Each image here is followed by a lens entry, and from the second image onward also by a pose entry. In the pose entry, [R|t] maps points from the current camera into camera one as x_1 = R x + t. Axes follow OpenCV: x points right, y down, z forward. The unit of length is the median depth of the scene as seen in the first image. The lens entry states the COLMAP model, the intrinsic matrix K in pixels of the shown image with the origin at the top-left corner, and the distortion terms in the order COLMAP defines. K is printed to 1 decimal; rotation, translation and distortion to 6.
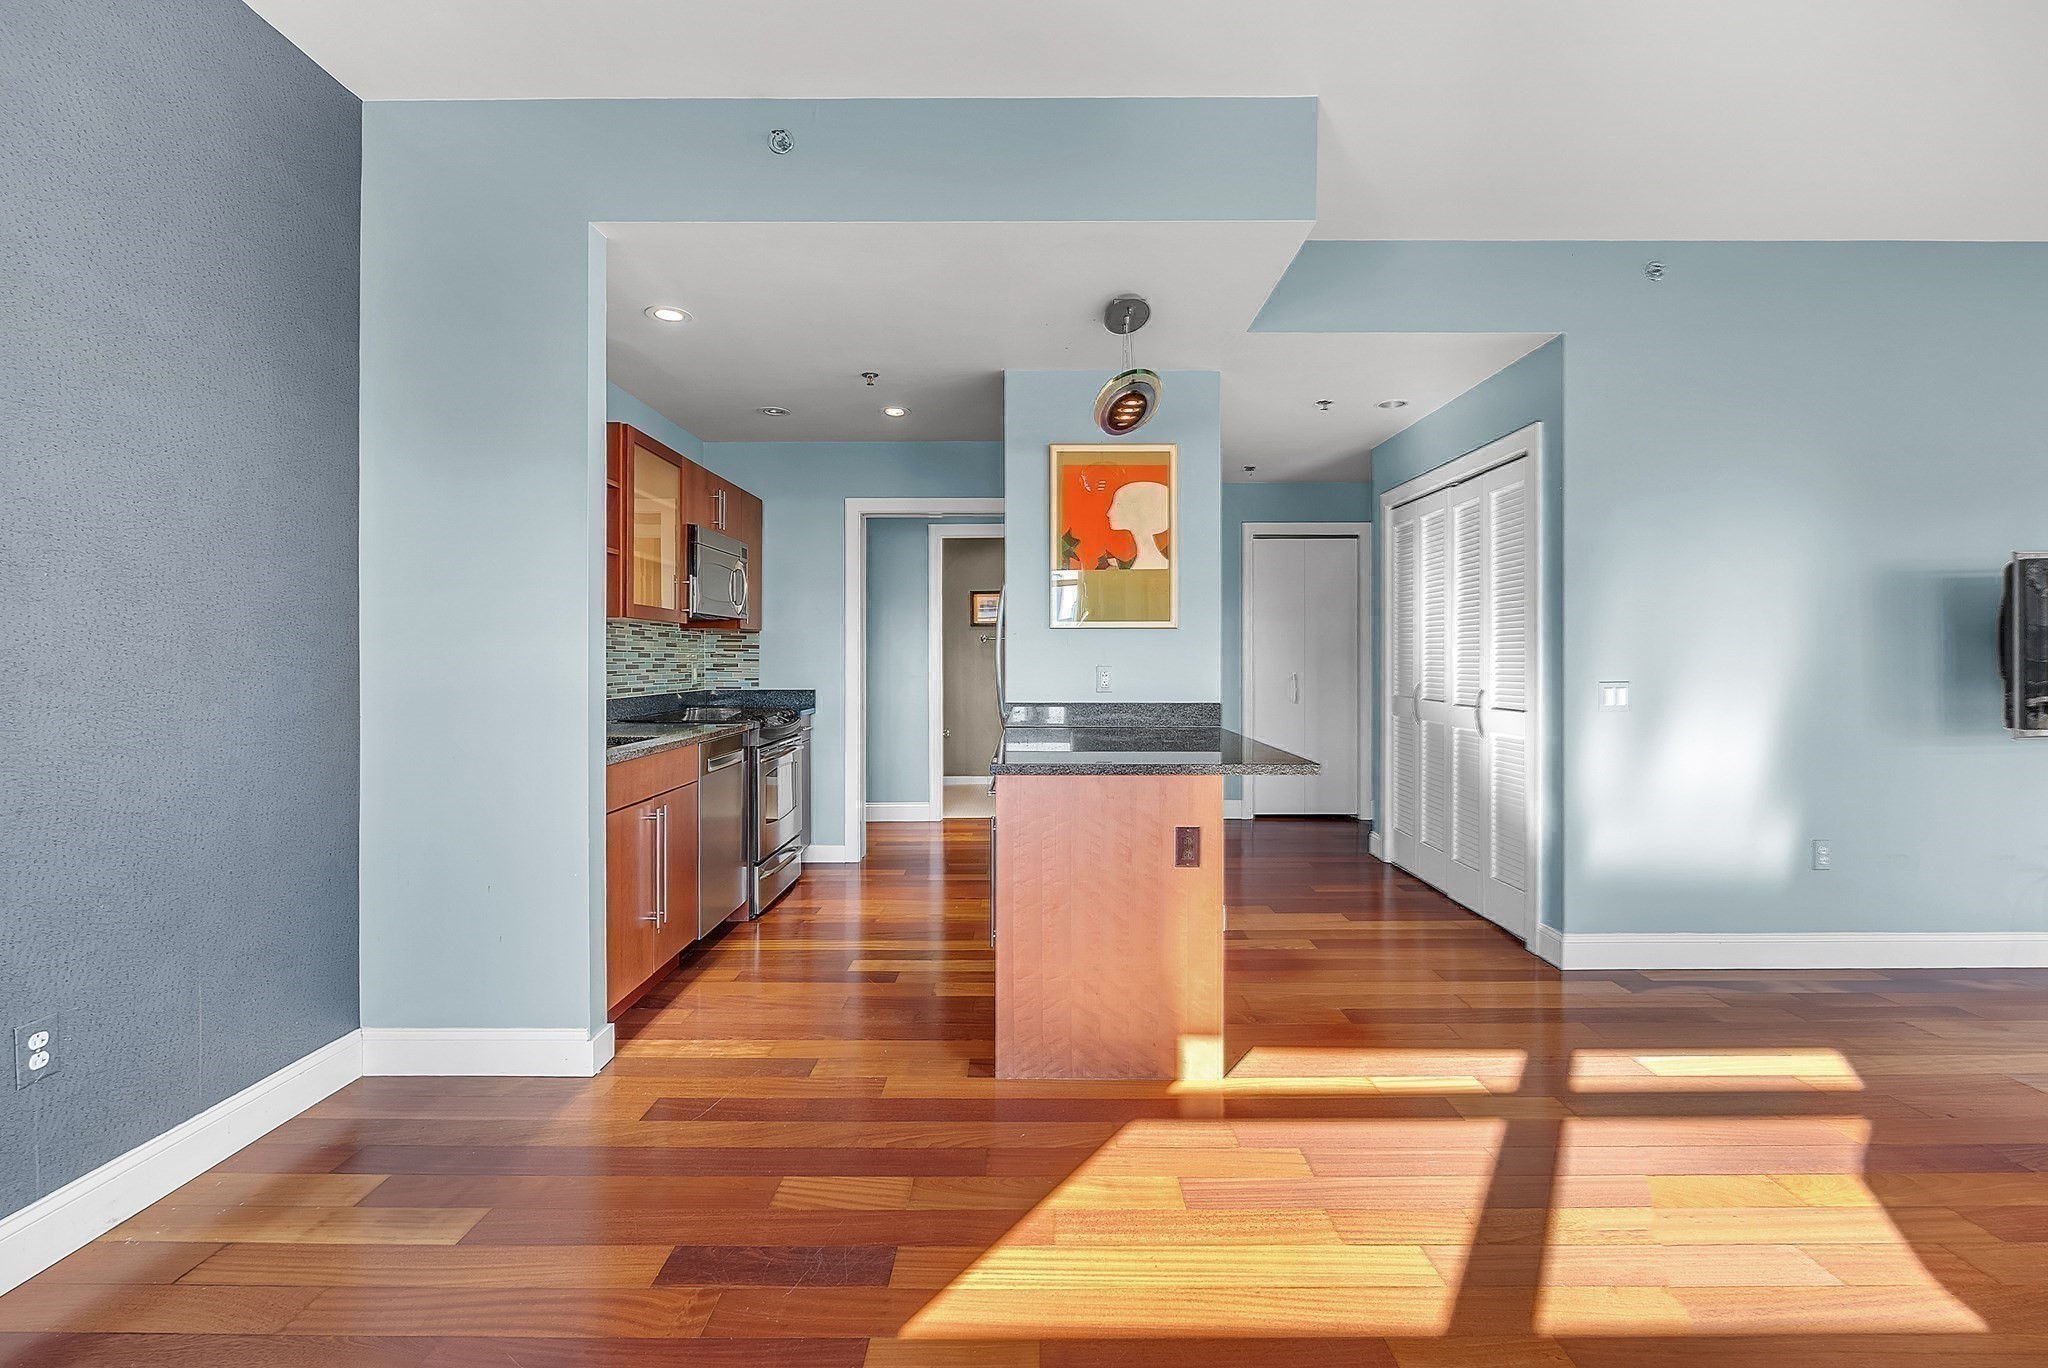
lens RADIAL K [[916.2, 0, 1031.2], [0, 916.2, 659.4], [0, 0, 1]] dist [-0.002981, -0.000207]
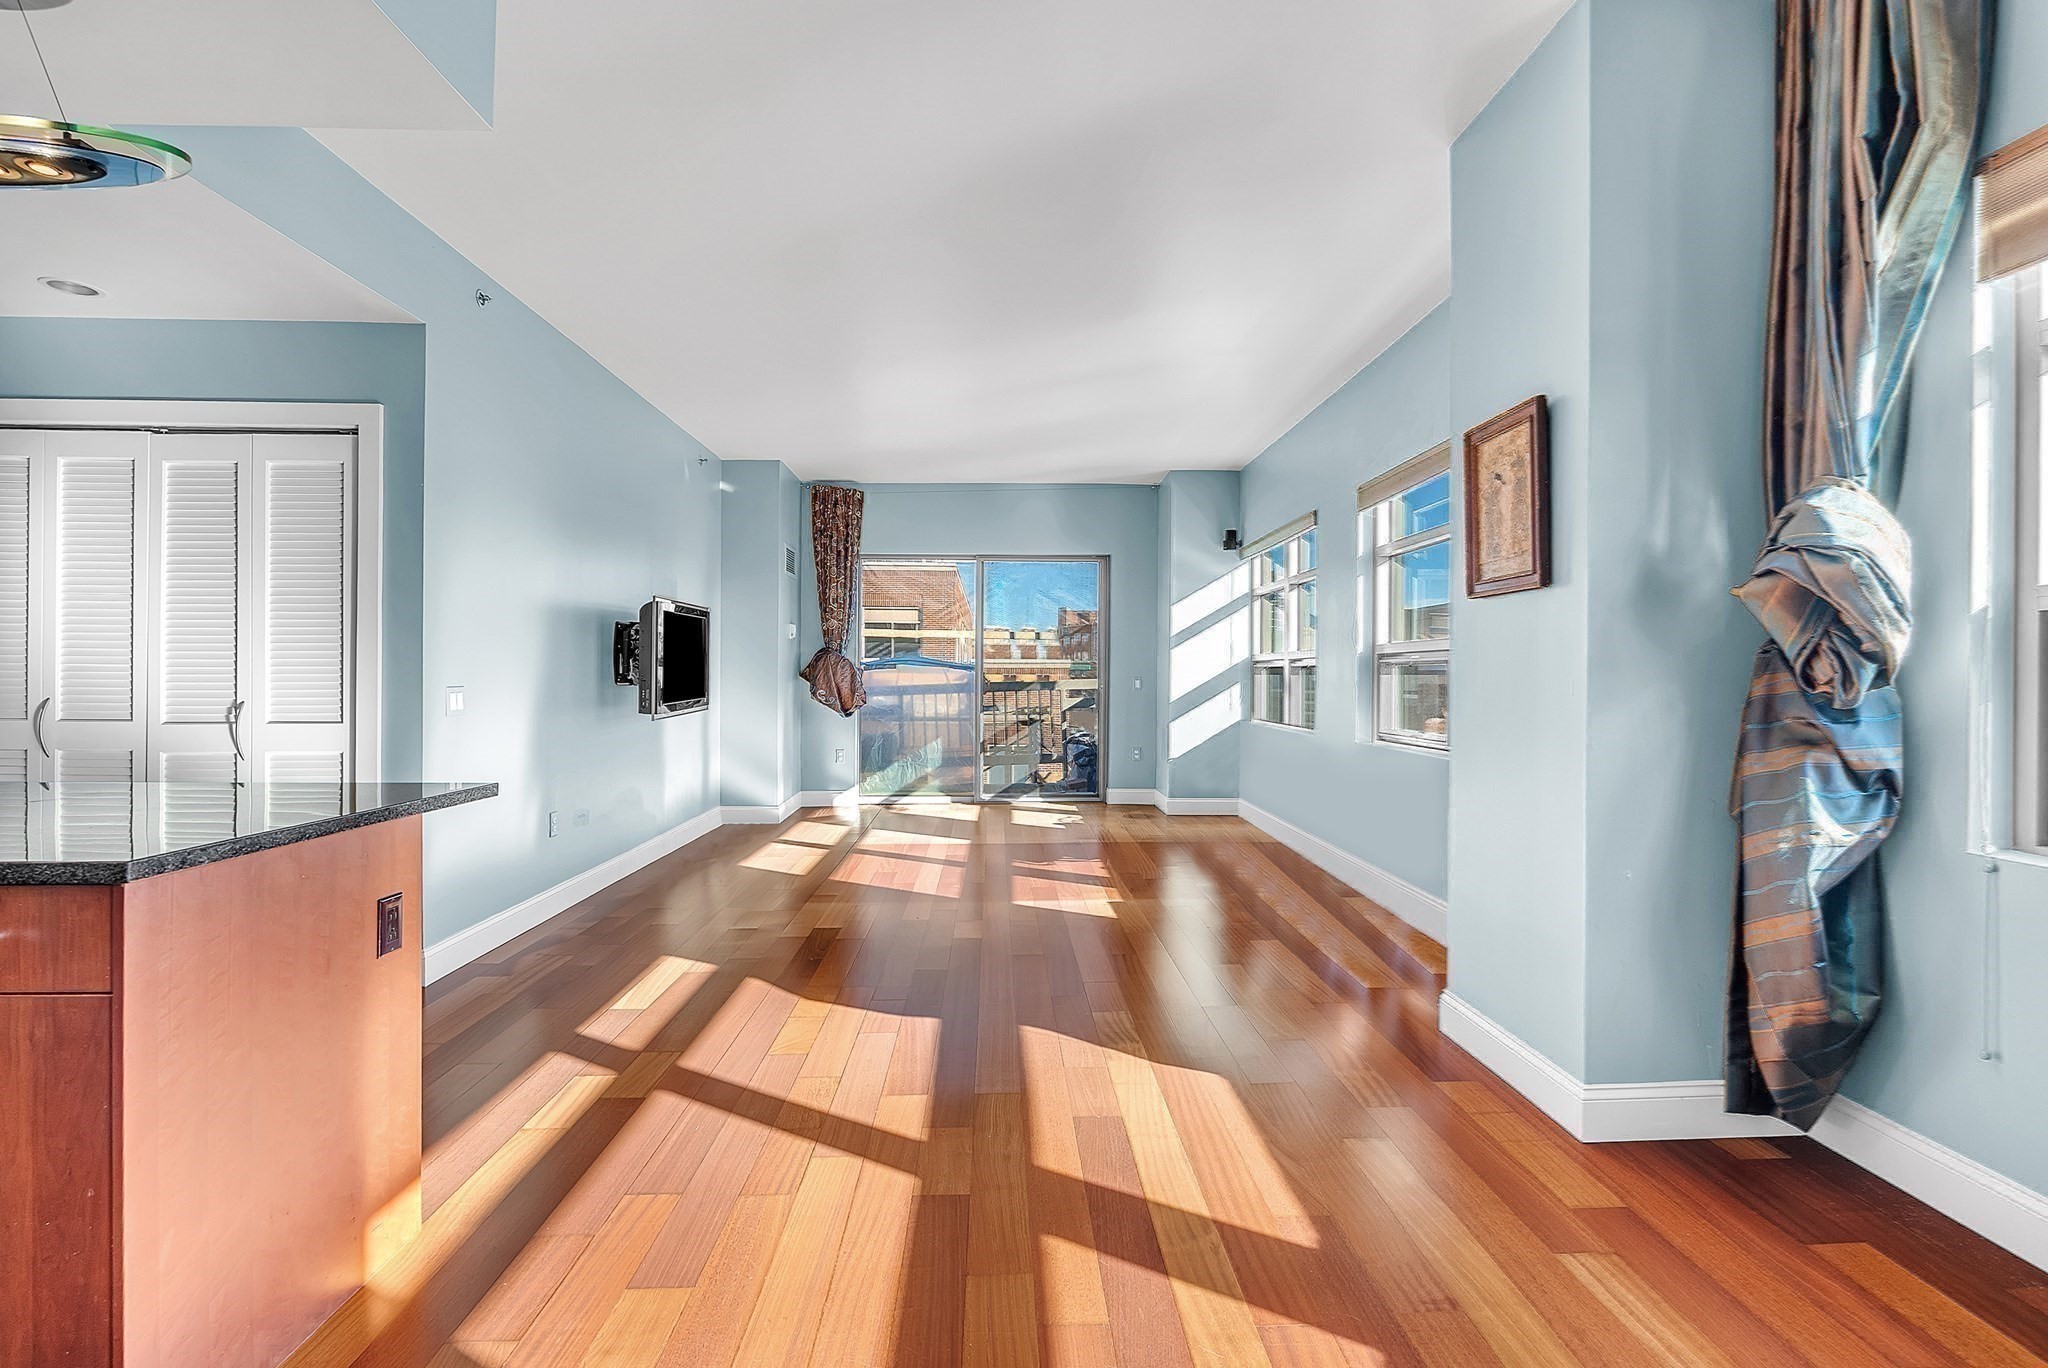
lens RADIAL K [[915.6, 0, 1021.9], [0, 915.6, 672.3], [0, 0, 1]] dist [-0.003339, -0.000539]
pose [[-0.035041, 0.006065, 0.999367, -0.346256], [-0.004995, 0.999968, -0.006243, 0.009854], [-0.999373, -0.005211, -0.035010, 0.357179]]
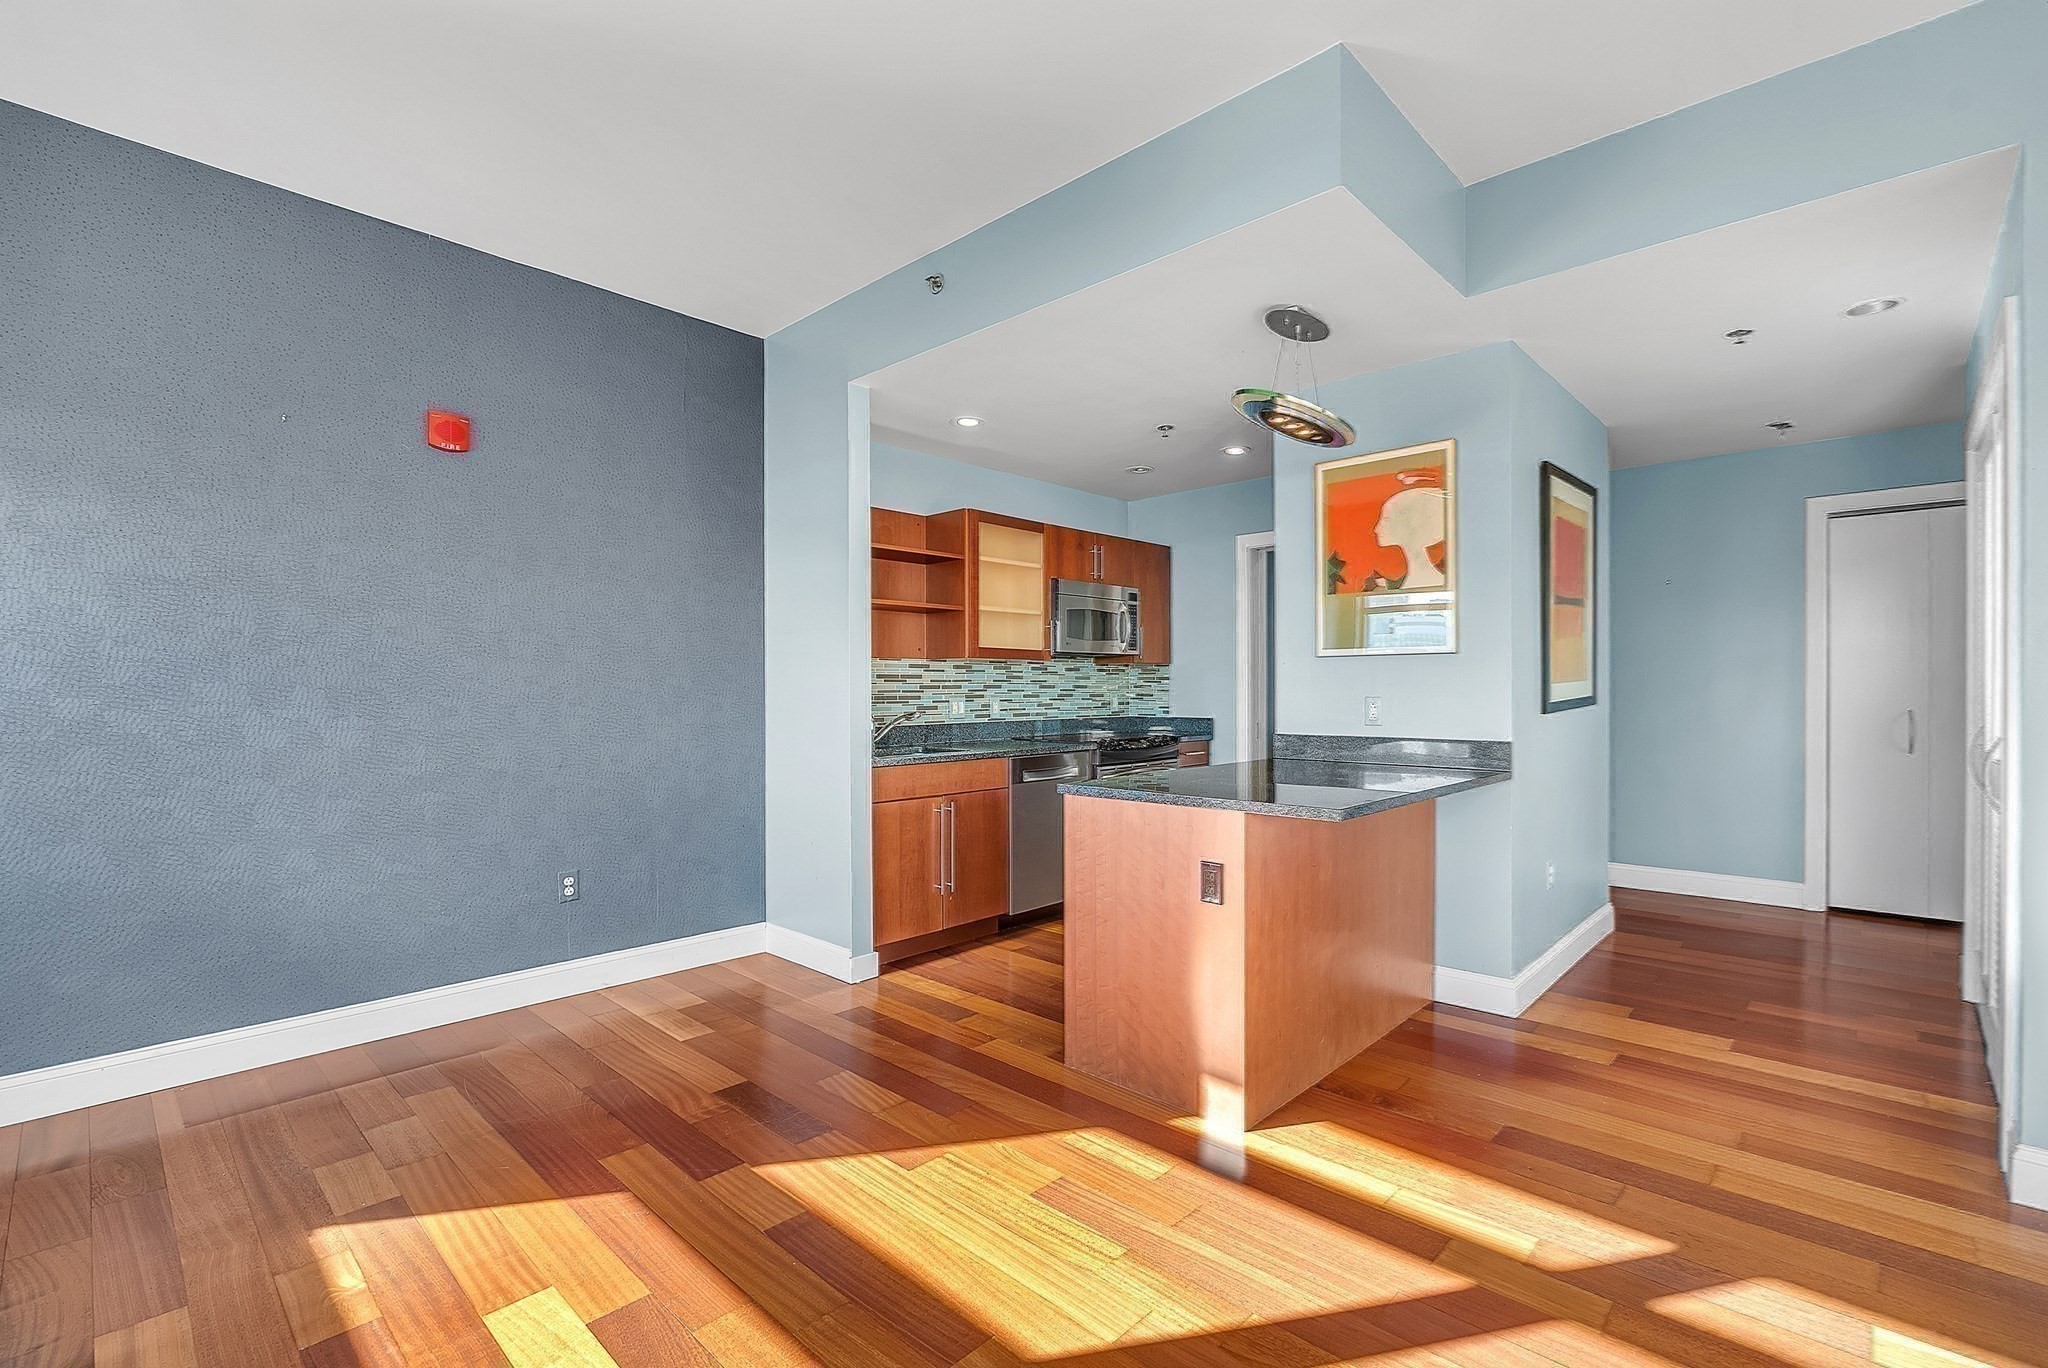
lens RADIAL K [[904.3, 0, 1028.1], [0, 904.3, 692.4], [0, 0, 1]] dist [-0.001799, -0.000100]
pose [[0.730243, 0.000641, -0.683187, 0.446498], [0.001668, 0.999995, 0.002721, -0.000259], [0.683186, -0.003126, 0.730238, 0.106932]]
